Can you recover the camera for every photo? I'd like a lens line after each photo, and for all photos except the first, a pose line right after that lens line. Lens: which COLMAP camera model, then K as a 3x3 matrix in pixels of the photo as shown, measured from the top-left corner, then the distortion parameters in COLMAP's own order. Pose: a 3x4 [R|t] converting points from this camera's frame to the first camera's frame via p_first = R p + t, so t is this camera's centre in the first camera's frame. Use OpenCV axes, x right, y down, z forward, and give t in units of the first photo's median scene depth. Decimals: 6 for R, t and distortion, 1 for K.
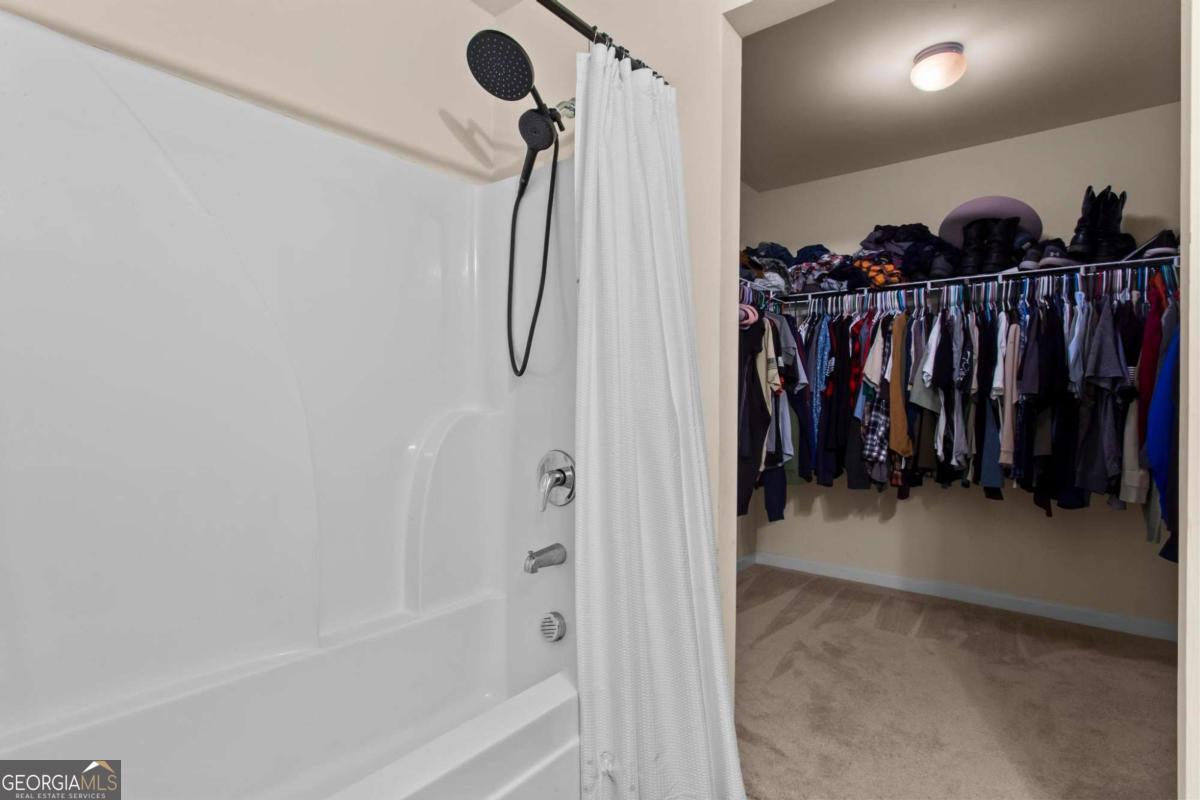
lens RADIAL K [[613.8, 0, 597.3], [0, 613.8, 401.9], [0, 0, 1]] dist [0.005620, 0.000913]
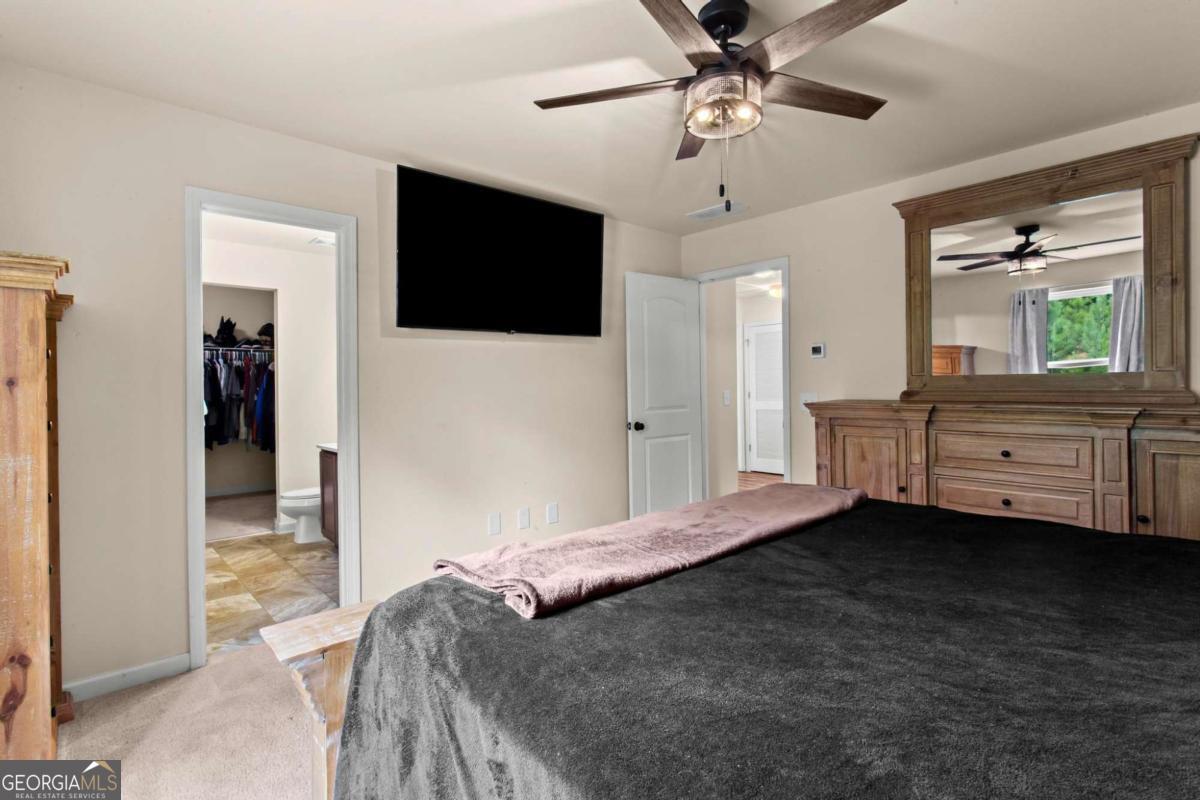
lens RADIAL K [[581.0, 0, 598.1], [0, 581.0, 393.0], [0, 0, 1]] dist [-0.000589, 0.002071]
pose [[0.206186, -0.009634, 0.978465, -1.284646], [0.015988, 0.999851, 0.006476, -0.034158], [-0.978382, 0.014308, 0.206310, -1.042386]]
